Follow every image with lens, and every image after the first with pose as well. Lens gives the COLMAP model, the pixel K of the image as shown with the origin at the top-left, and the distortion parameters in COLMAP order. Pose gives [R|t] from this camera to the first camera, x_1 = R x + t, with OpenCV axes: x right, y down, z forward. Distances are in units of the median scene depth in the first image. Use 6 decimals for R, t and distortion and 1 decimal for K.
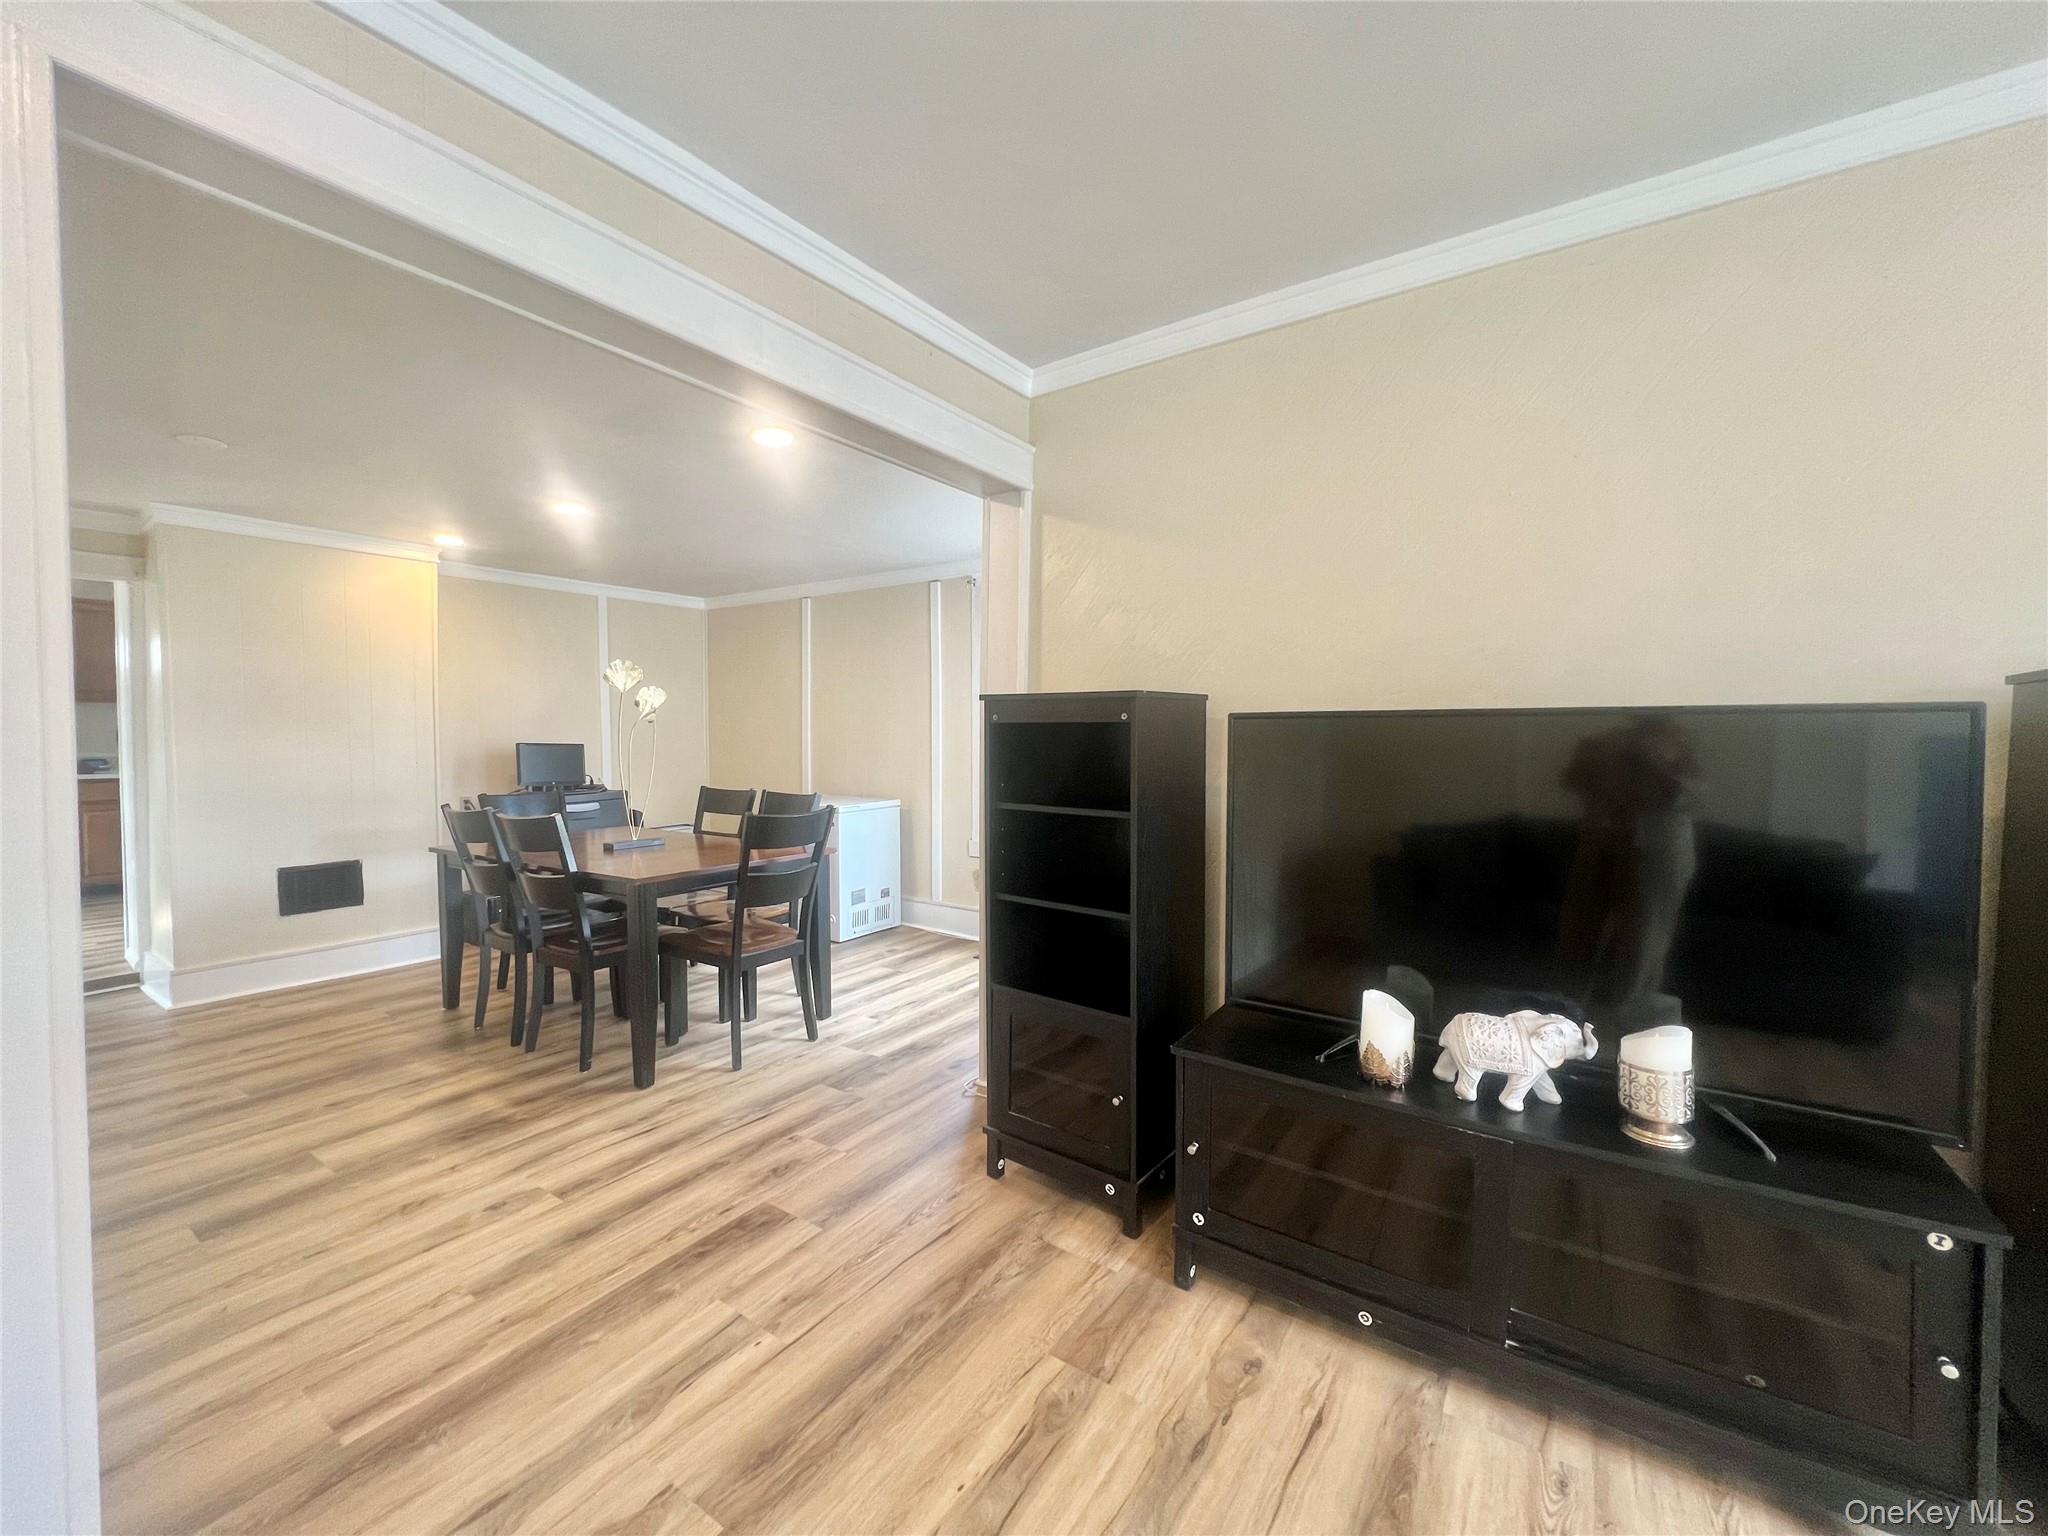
lens RADIAL K [[823.0, 0, 1018.3], [0, 823.0, 760.6], [0, 0, 1]] dist [-0.002369, 0.001142]
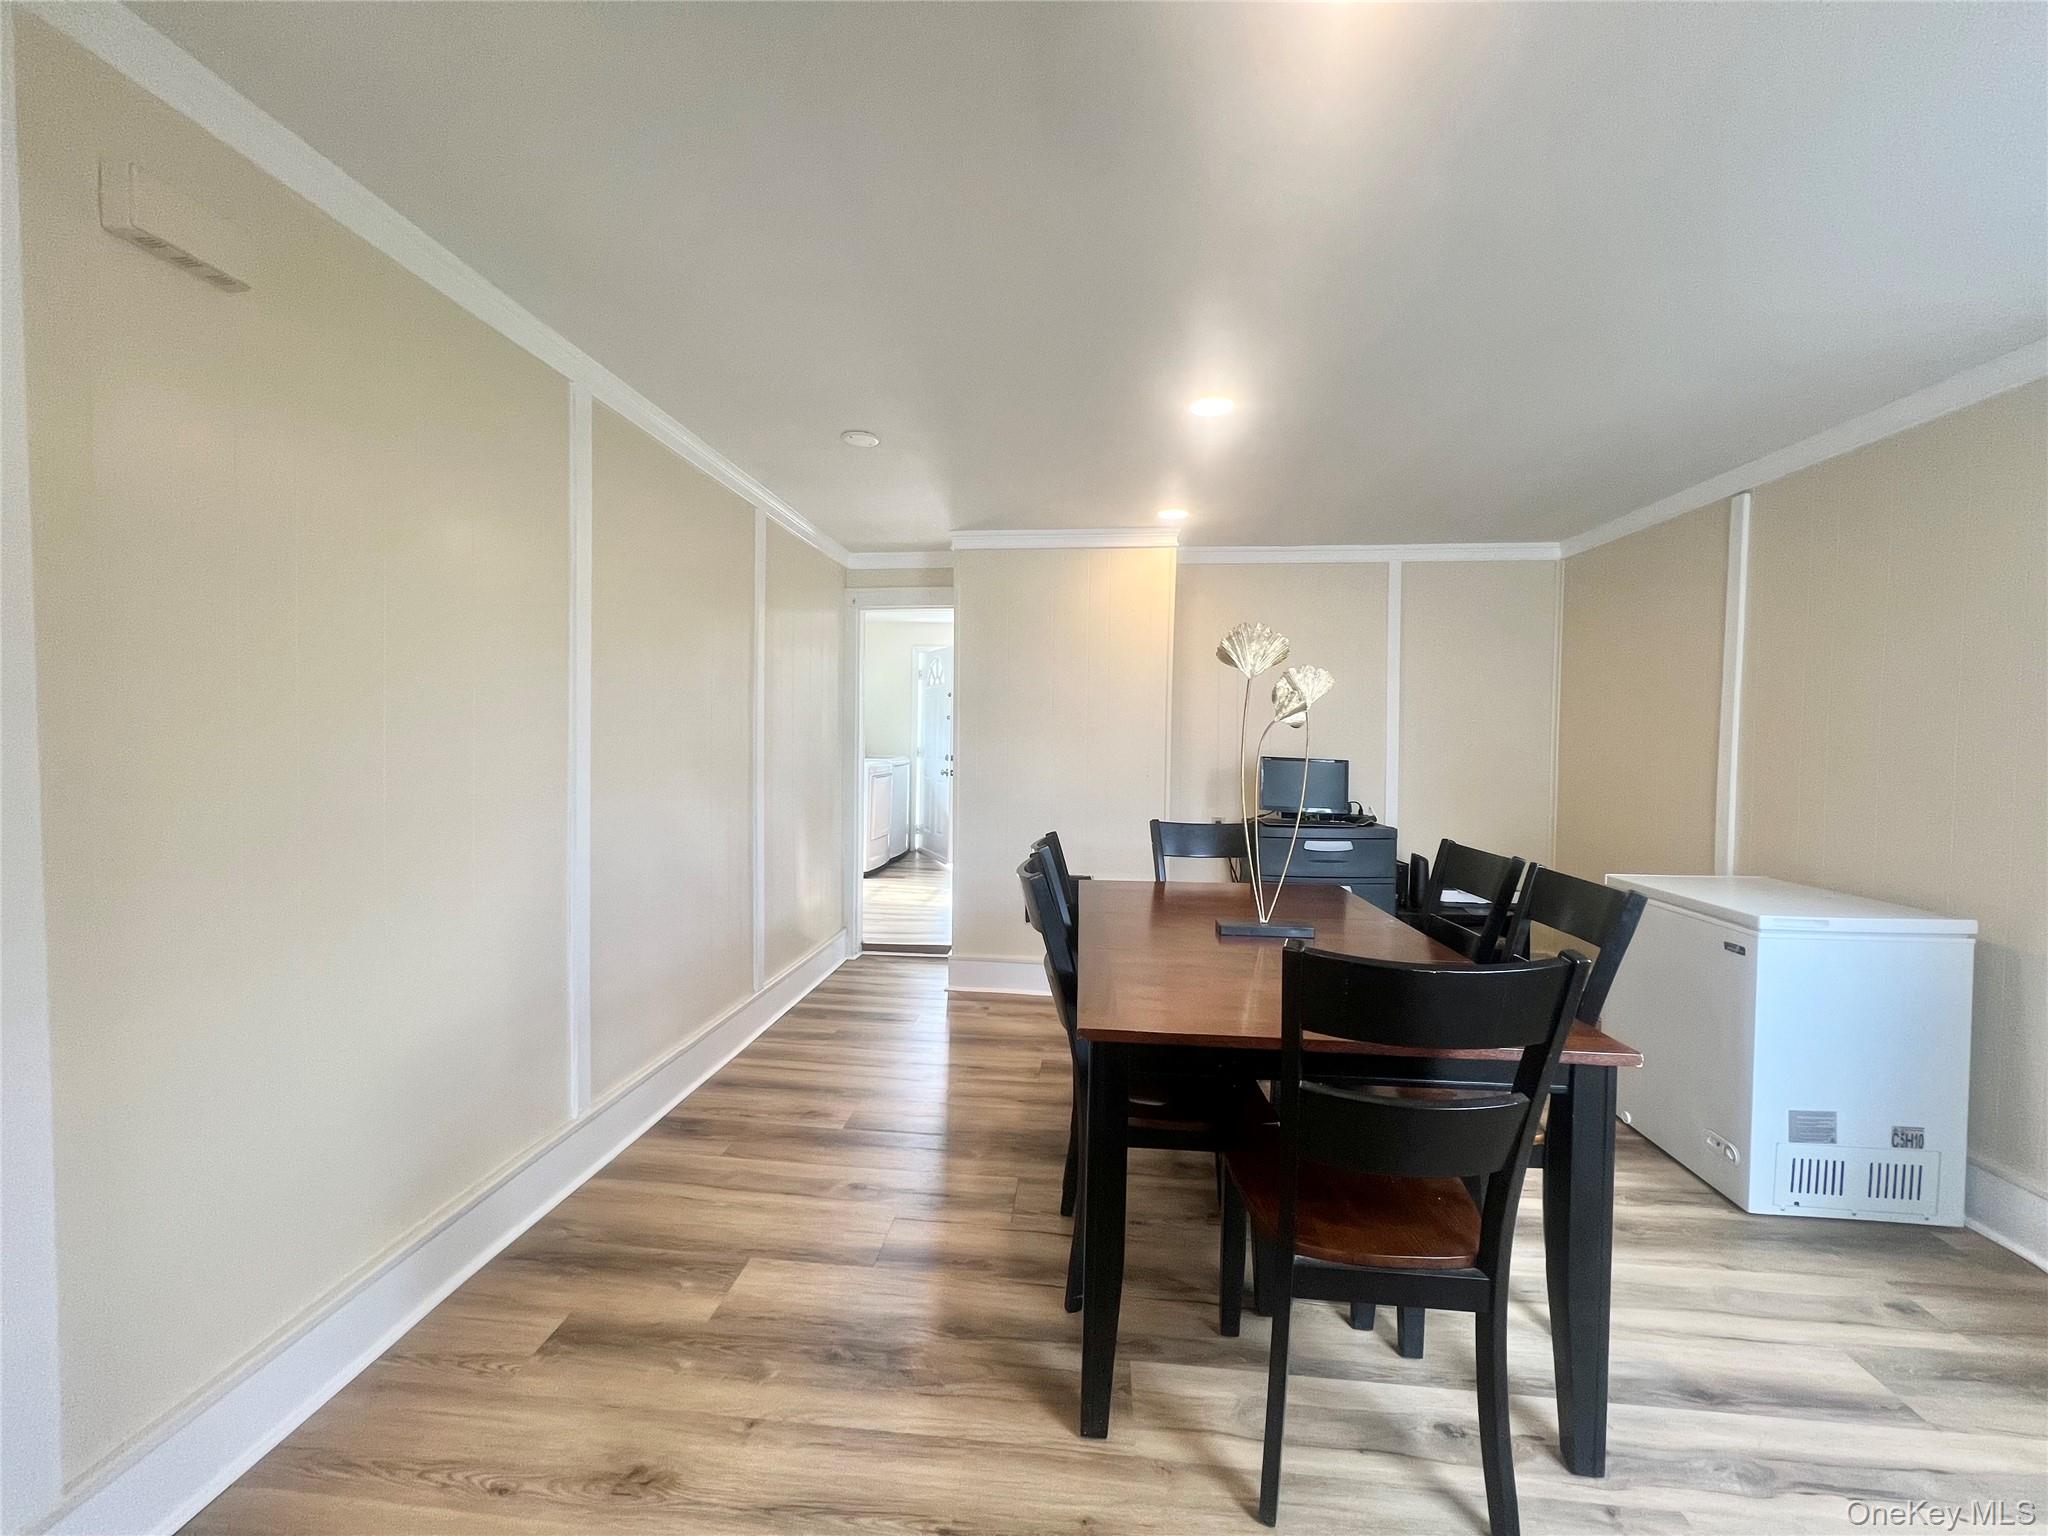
lens RADIAL K [[823.0, 0, 1018.3], [0, 823.0, 760.6], [0, 0, 1]] dist [-0.002369, 0.001142]
pose [[0.487447, 0.030050, -0.872635, -0.036167], [-0.045859, 0.998909, 0.008782, -0.021246], [0.871948, 0.035738, 0.488293, 0.616217]]
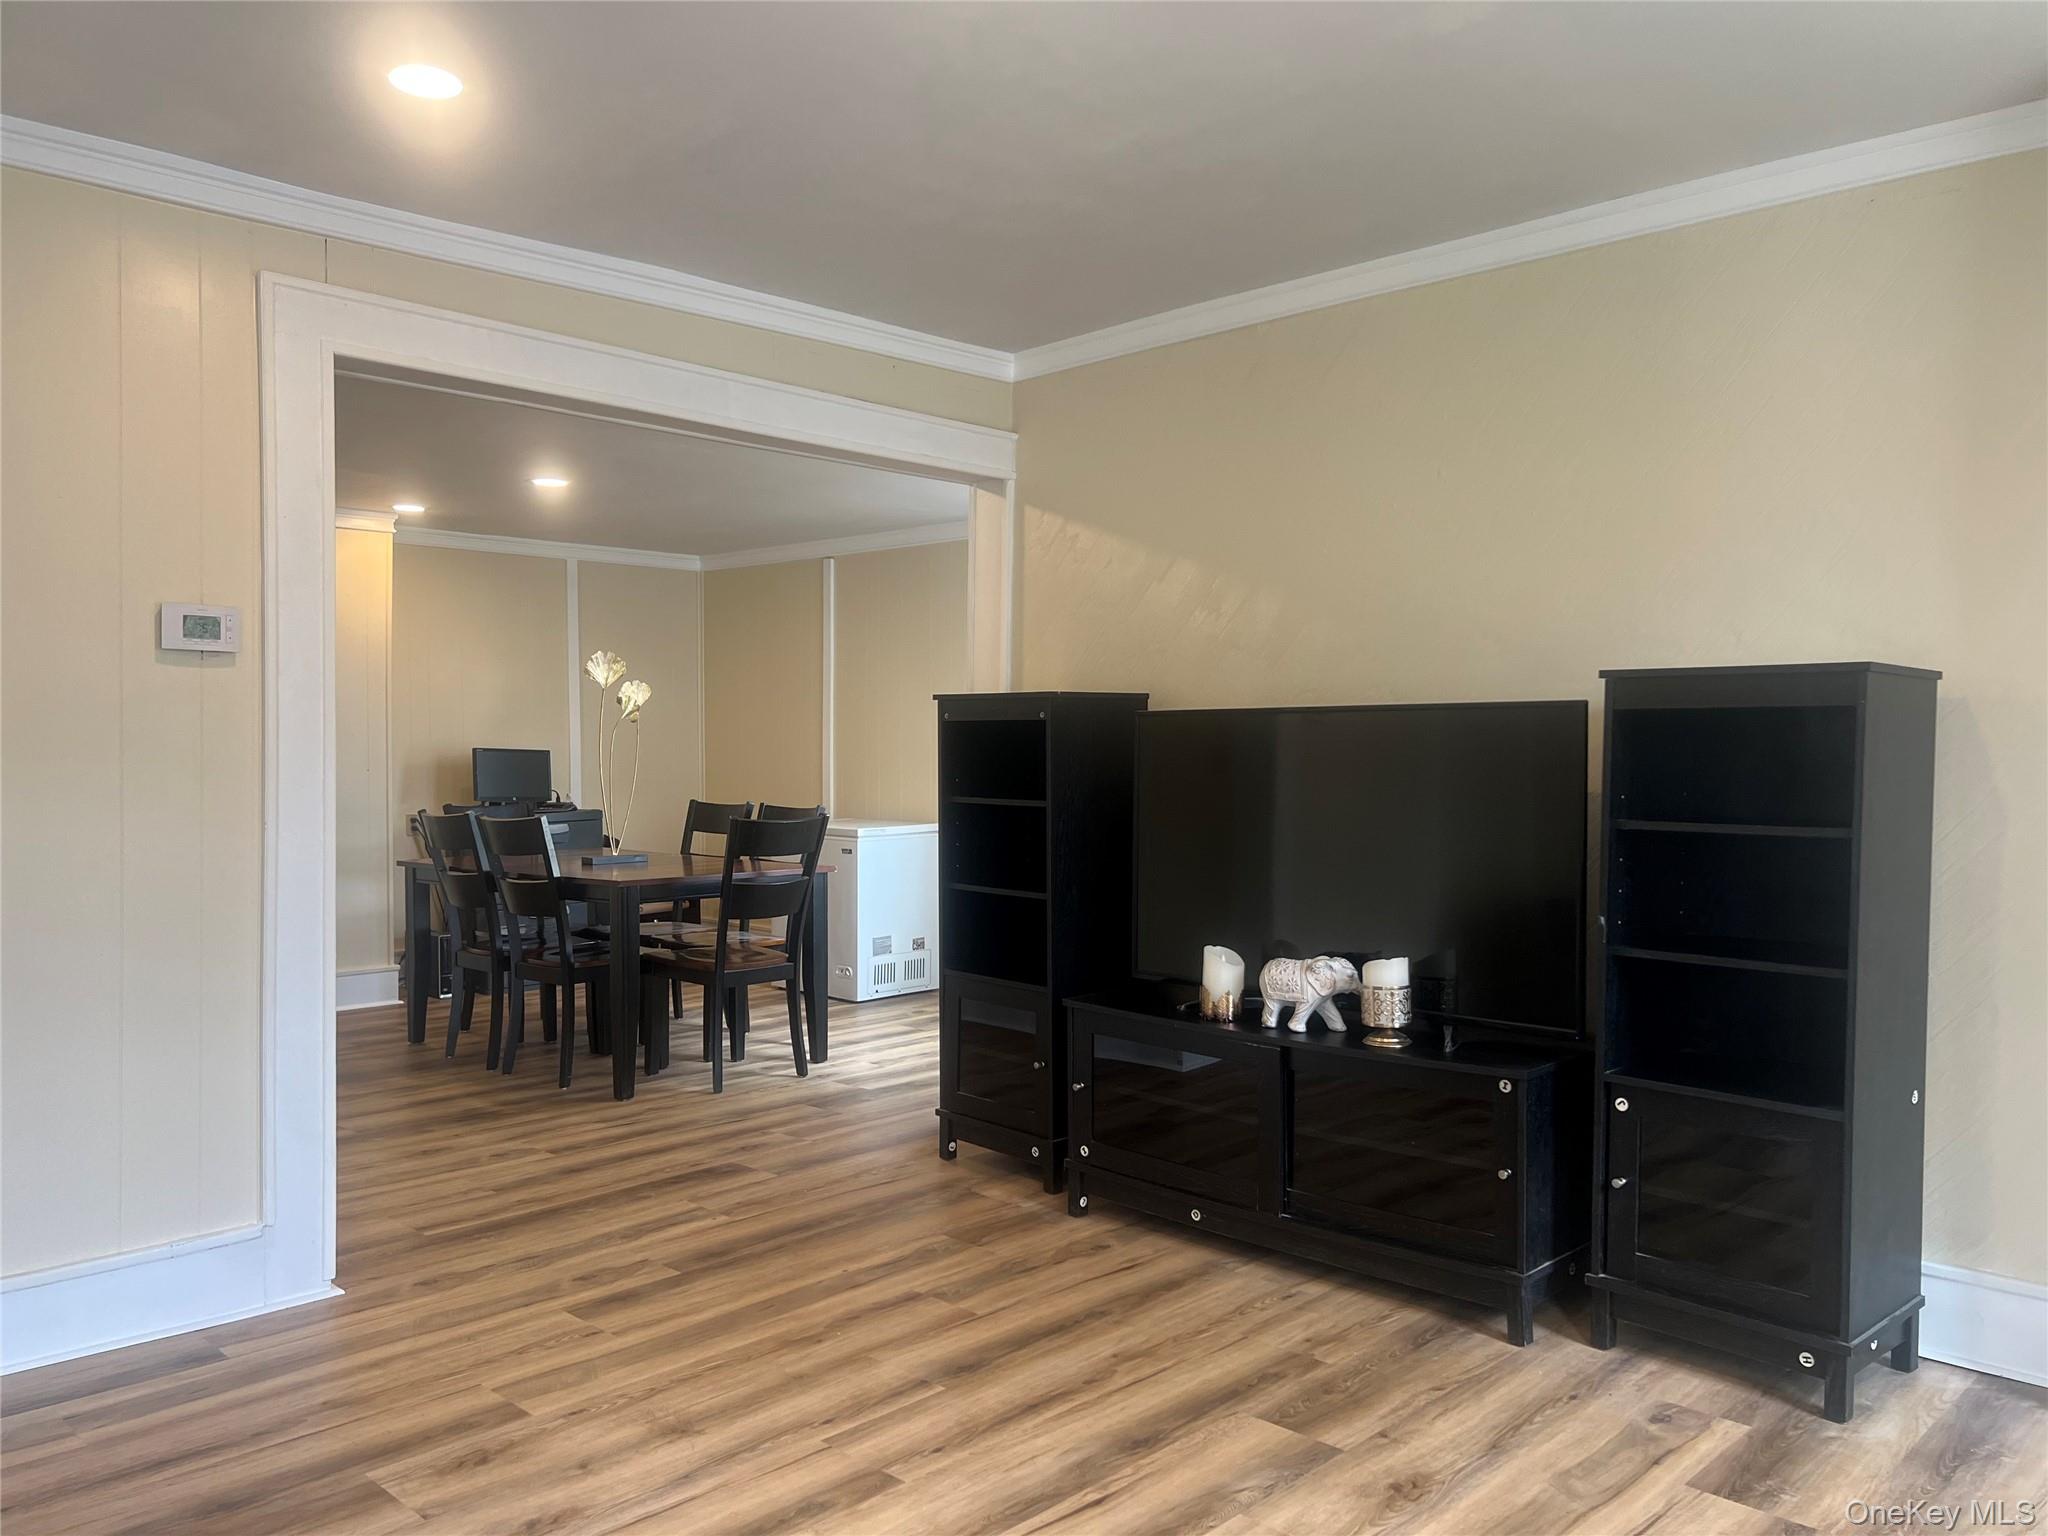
lens RADIAL K [[1551.2, 0, 1024.0], [0, 1551.2, 768.0], [0, 0, 1]] dist [0.069072, -0.003016]
pose [[0.985956, 0.003177, -0.166973, 0.276171], [-0.006324, 0.999812, -0.018324, 0.034726], [0.166883, 0.019123, 0.985791, -0.650405]]
